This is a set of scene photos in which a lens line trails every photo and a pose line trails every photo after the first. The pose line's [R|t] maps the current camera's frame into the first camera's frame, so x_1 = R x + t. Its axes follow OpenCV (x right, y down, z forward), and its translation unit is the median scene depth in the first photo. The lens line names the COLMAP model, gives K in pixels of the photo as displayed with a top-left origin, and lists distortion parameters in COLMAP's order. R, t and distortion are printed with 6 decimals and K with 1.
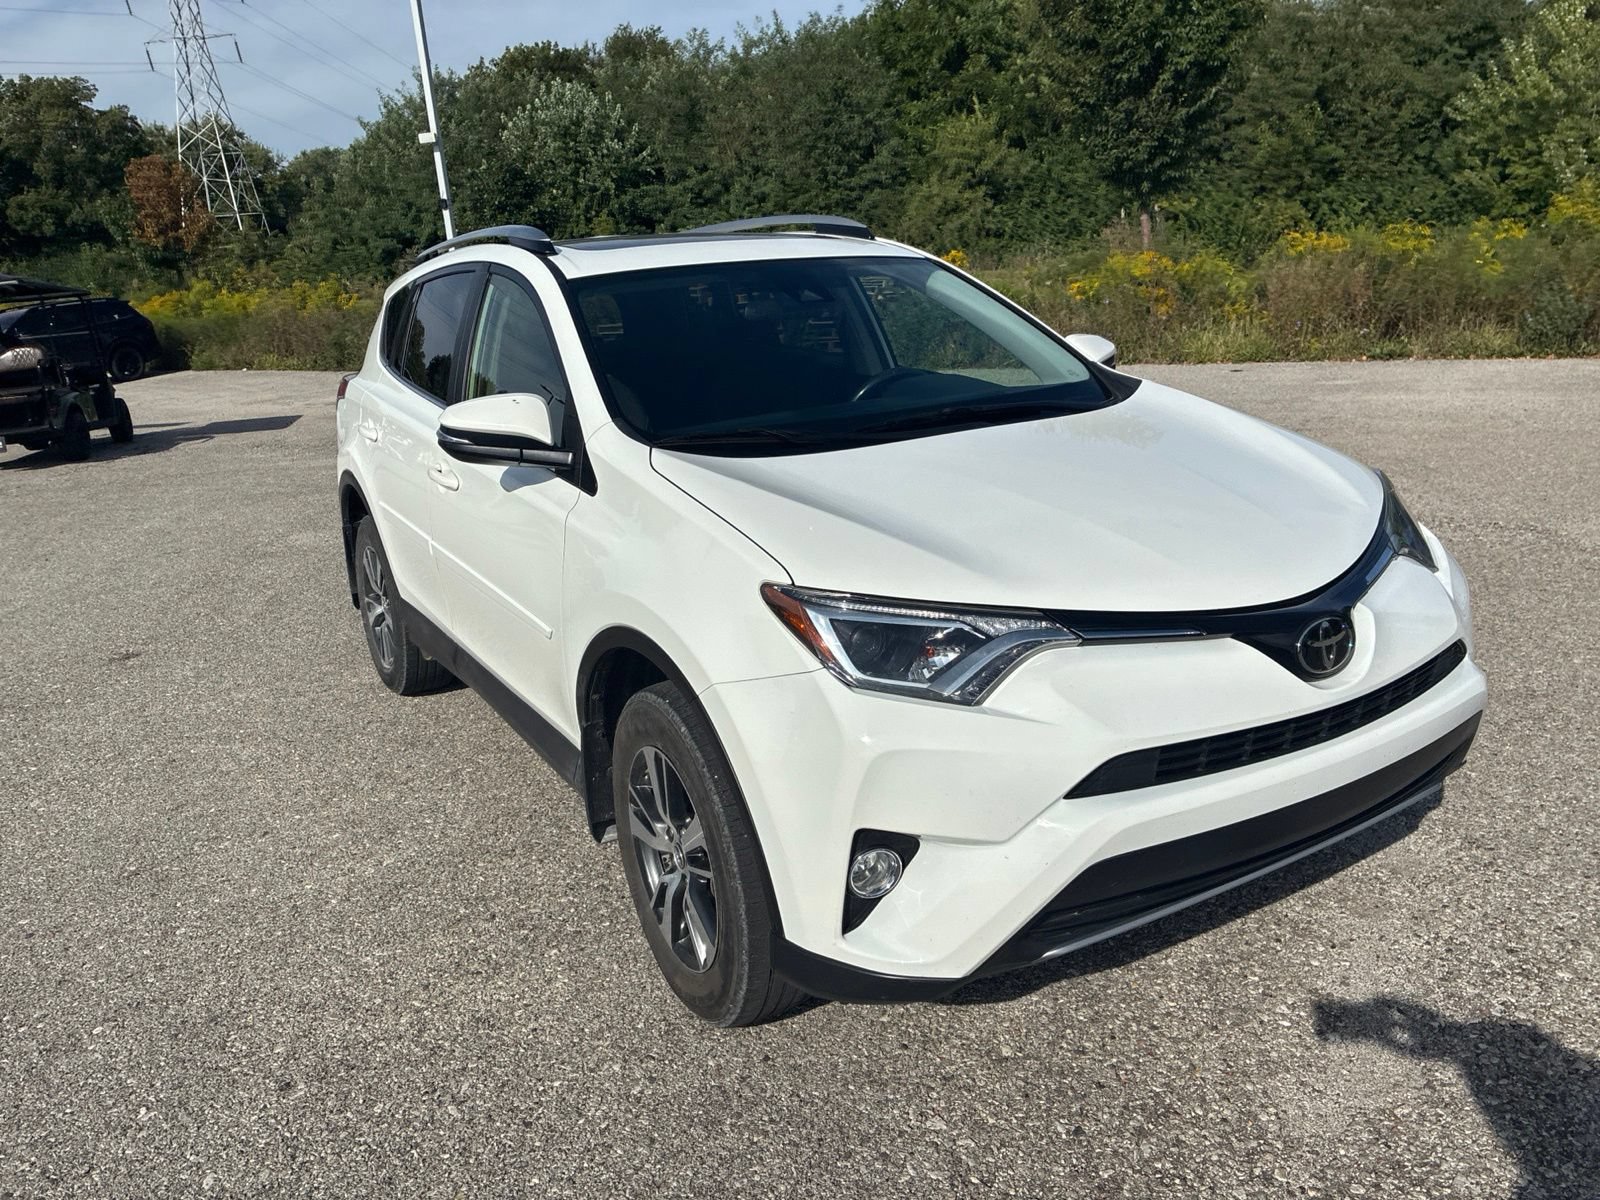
lens RADIAL K [[1232.3, 0, 827.4], [0, 1232.3, 578.4], [0, 0, 1]] dist [0.046169, -0.045303]
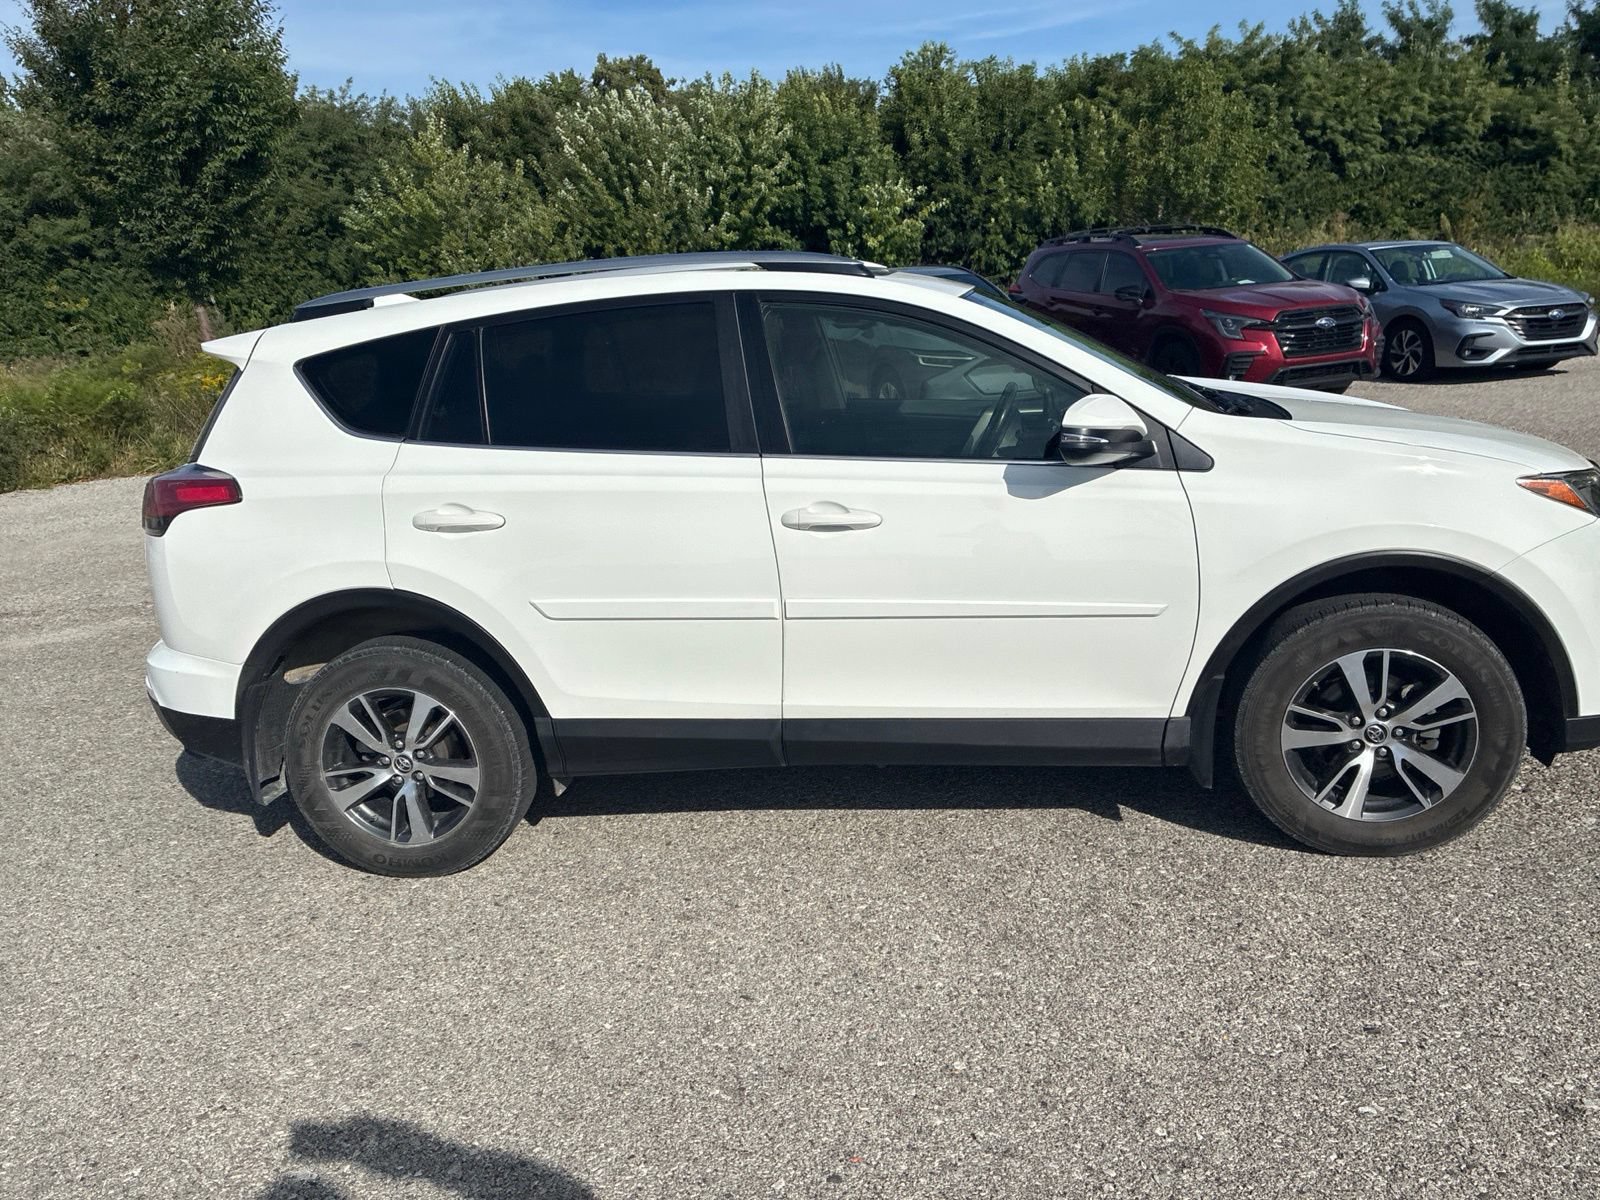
lens RADIAL K [[1233.7, 0, 825.3], [0, 1233.7, 585.0], [0, 0, 1]] dist [0.058354, -0.074928]
pose [[0.617015, -0.172239, 0.767871, -0.217428], [0.232188, 0.972161, 0.031491, -0.013846], [-0.751918, 0.158860, 0.639830, 0.092169]]
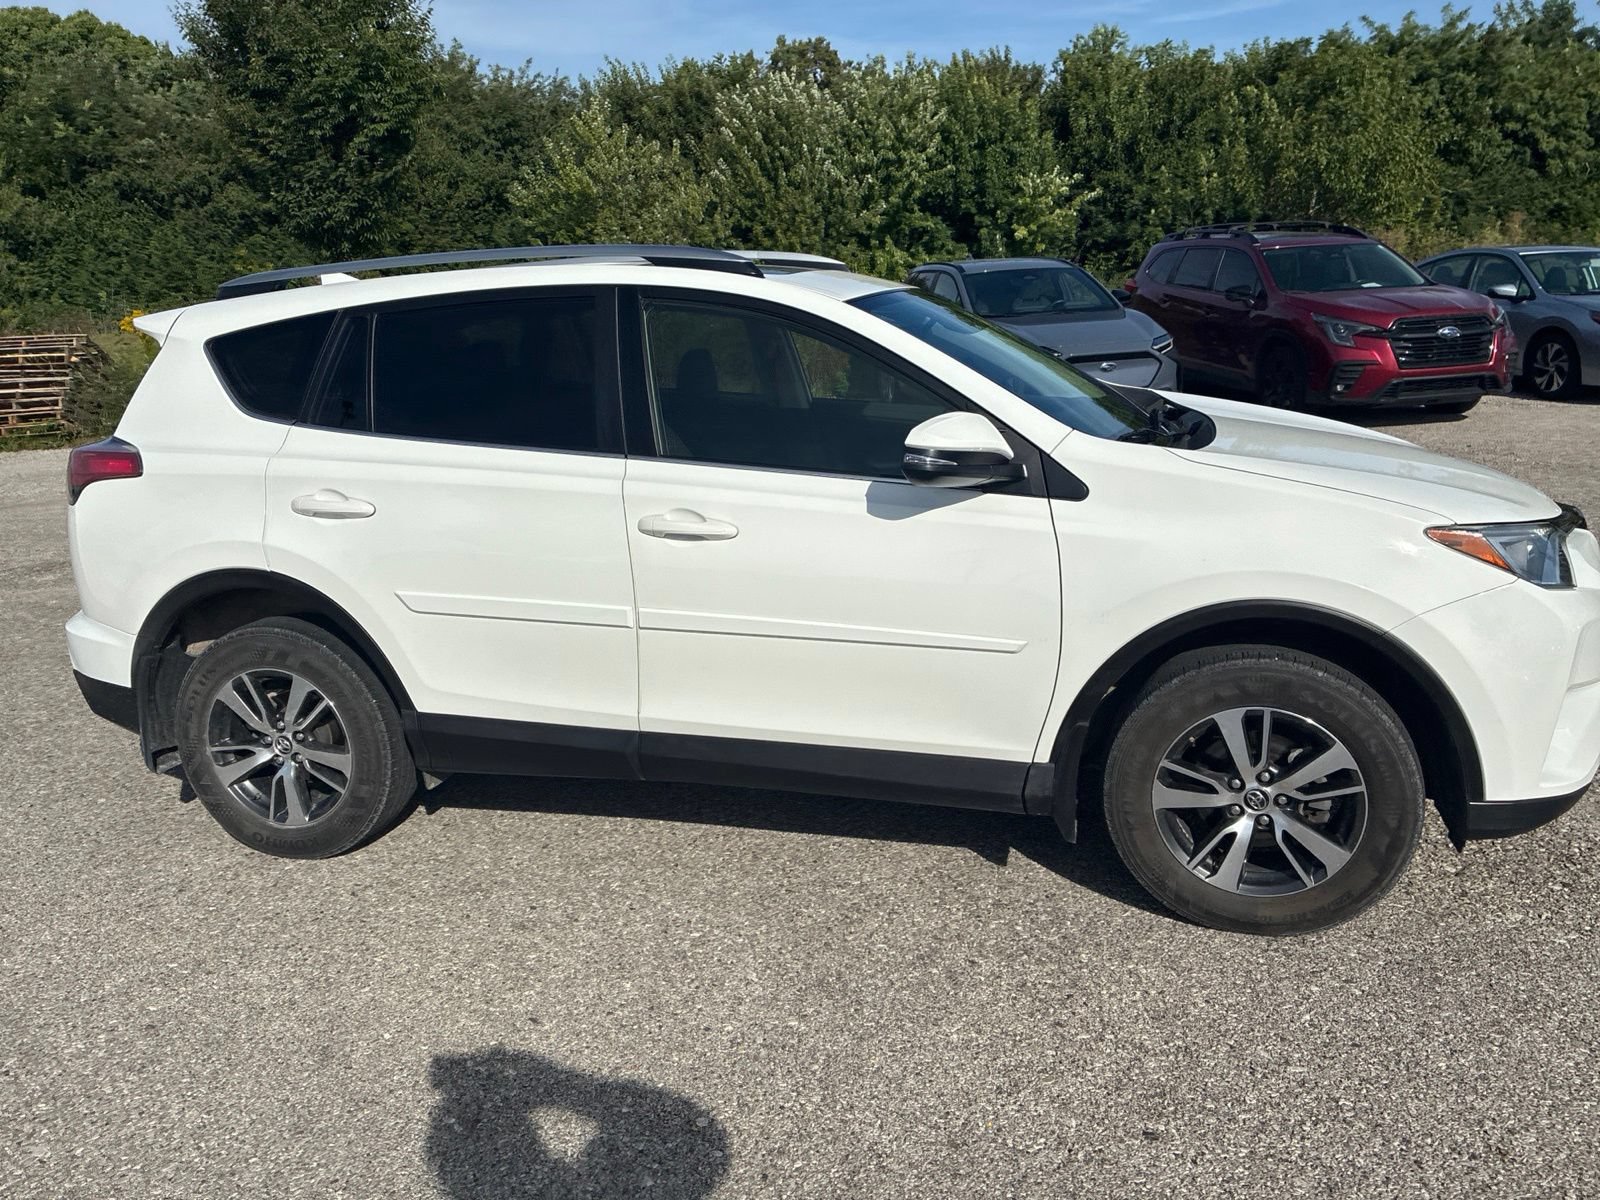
lens RADIAL K [[1234.2, 0, 825.3], [0, 1234.2, 576.7], [0, 0, 1]] dist [0.047366, -0.051015]
pose [[0.717522, -0.135187, 0.683291, -0.179109], [0.173580, 0.984740, 0.012552, -0.009119], [-0.674561, 0.109599, 0.730038, 0.065036]]
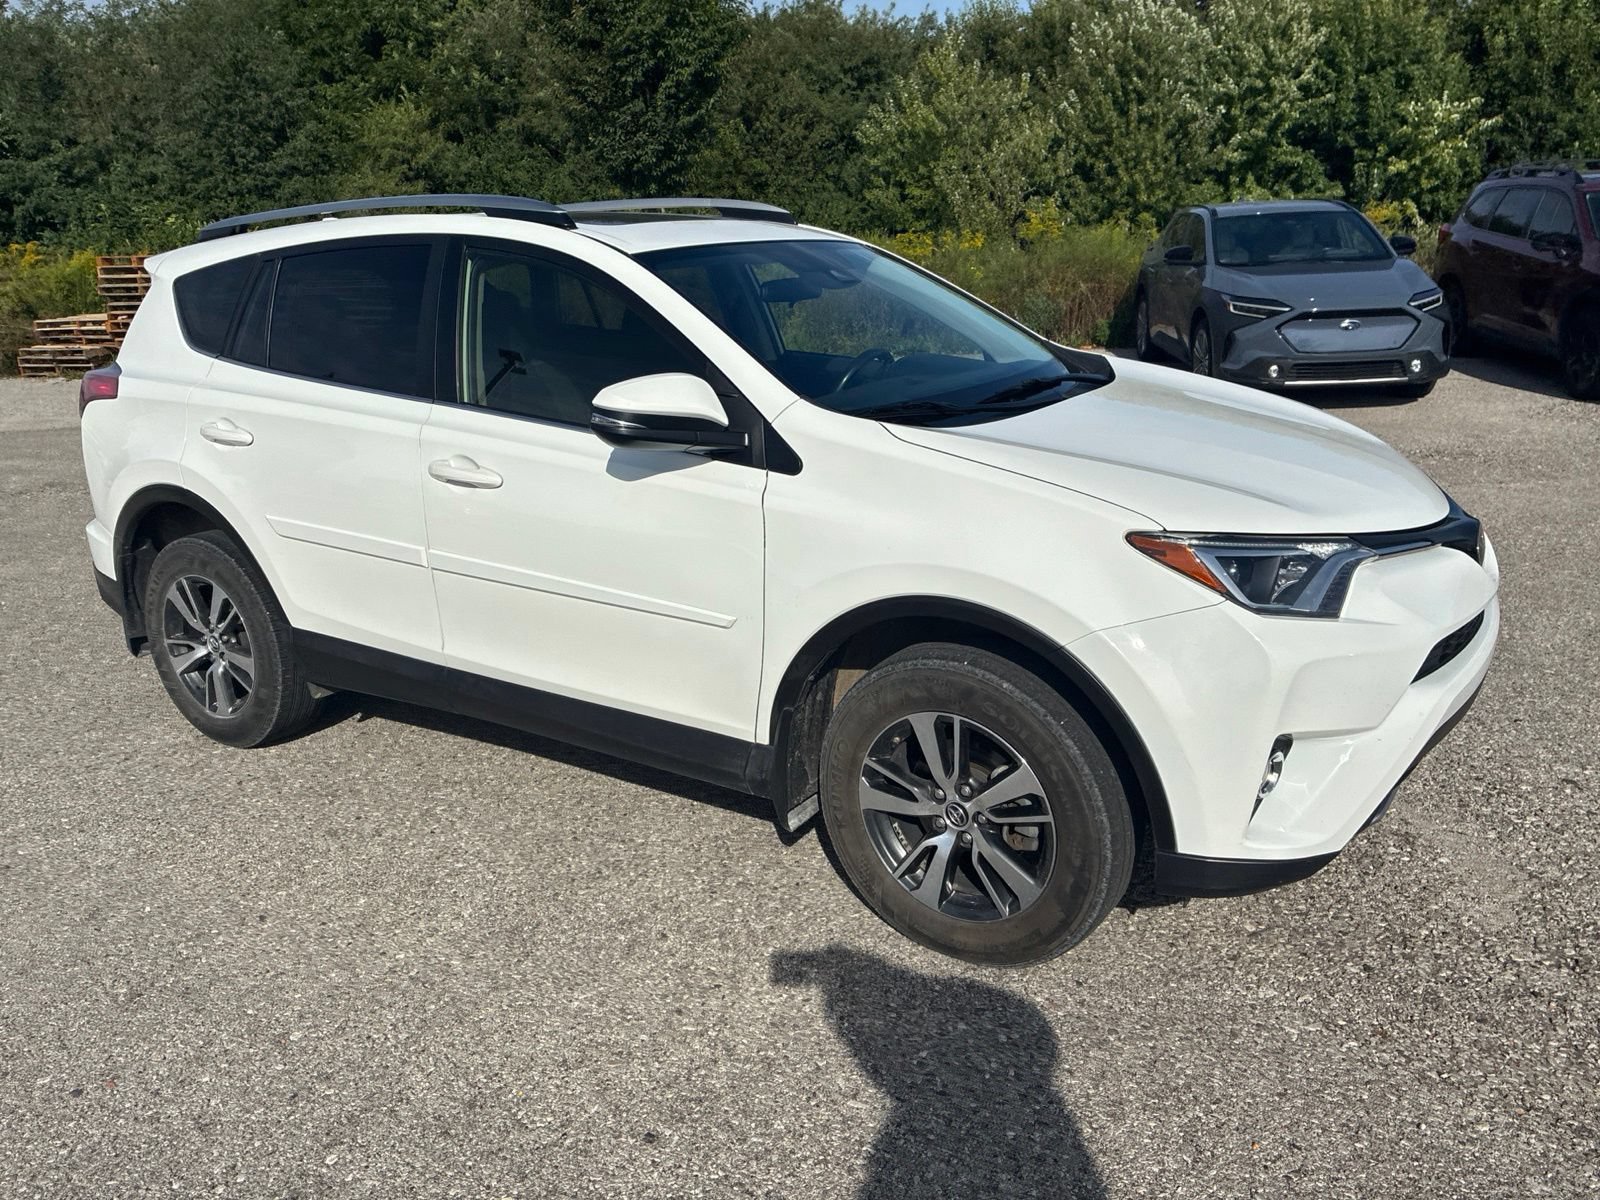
lens RADIAL K [[1233.7, 0, 825.3], [0, 1233.7, 585.0], [0, 0, 1]] dist [0.058354, -0.074928]
pose [[0.893328, -0.094470, 0.439363, -0.102450], [0.093361, 0.995338, 0.024189, -0.000244], [-0.439600, 0.019410, 0.897984, 0.018583]]
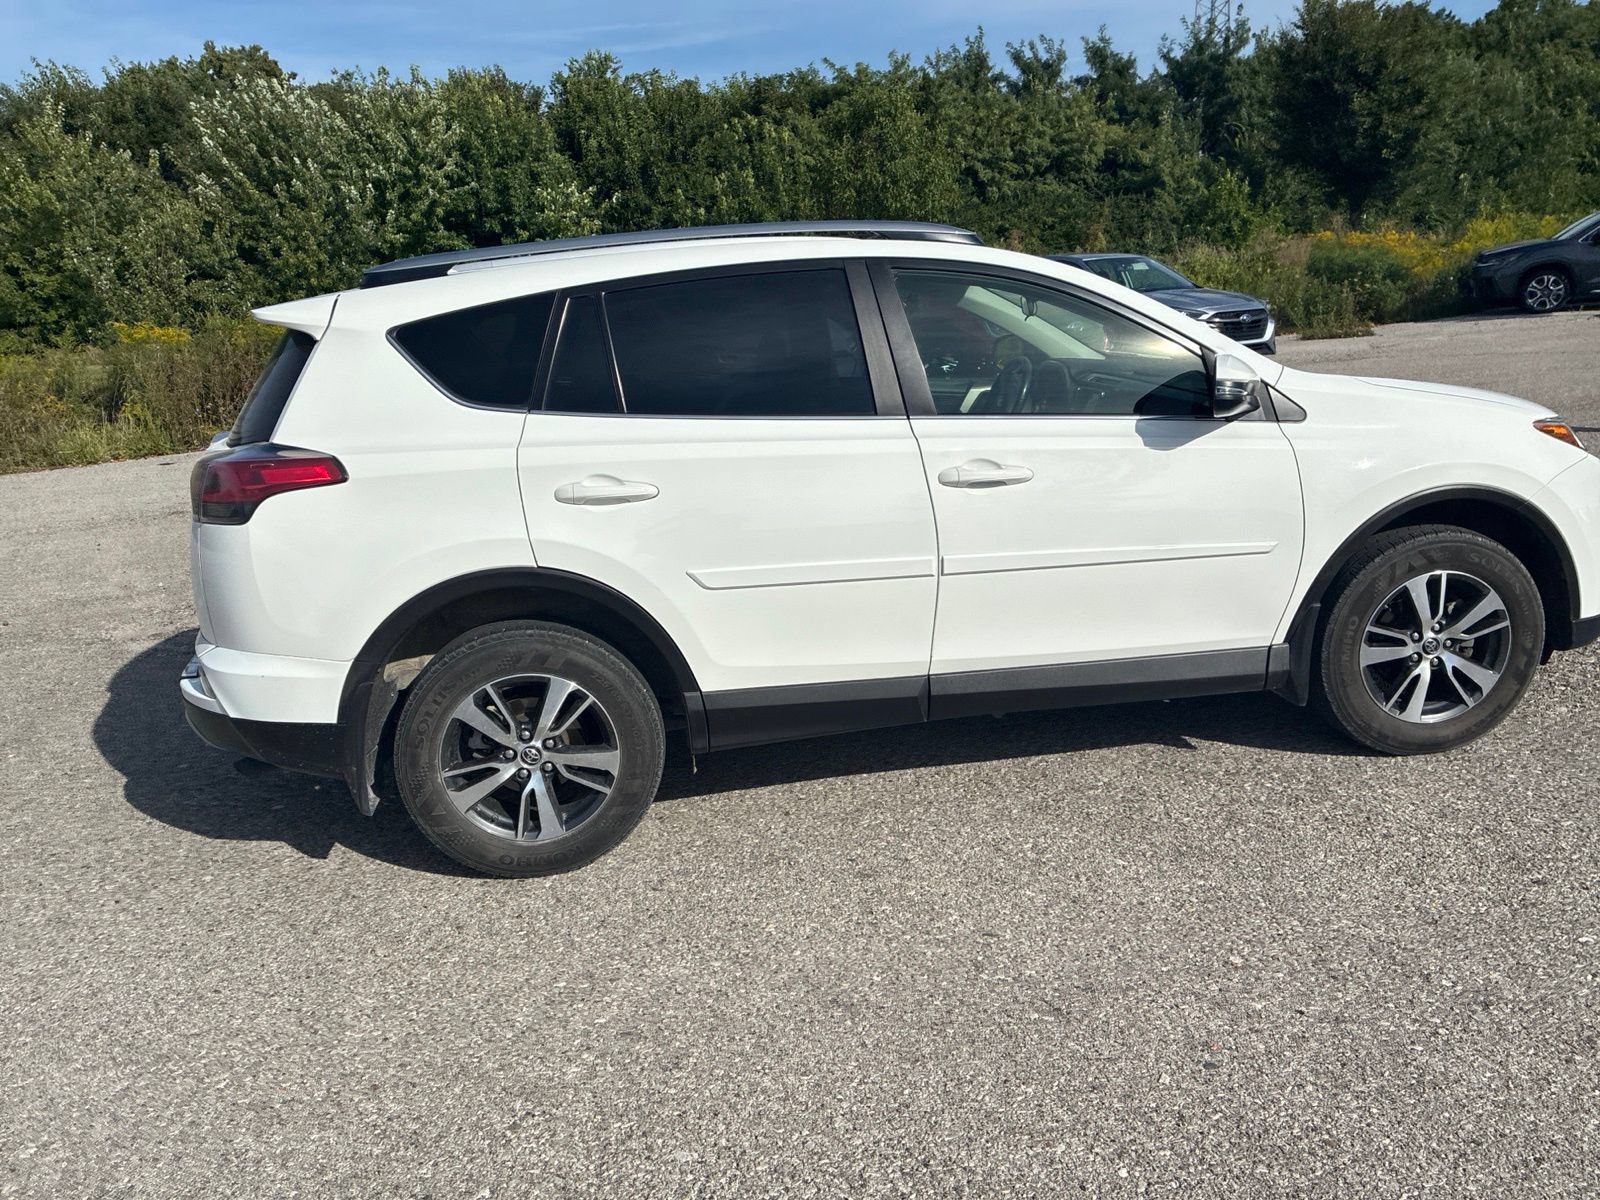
lens RADIAL K [[1233.7, 0, 825.3], [0, 1233.7, 585.0], [0, 0, 1]] dist [0.058354, -0.074928]
pose [[0.373854, -0.191348, 0.907535, -0.262656], [0.270146, 0.958527, 0.090814, -0.025895], [-0.887273, 0.211216, 0.410041, 0.157863]]
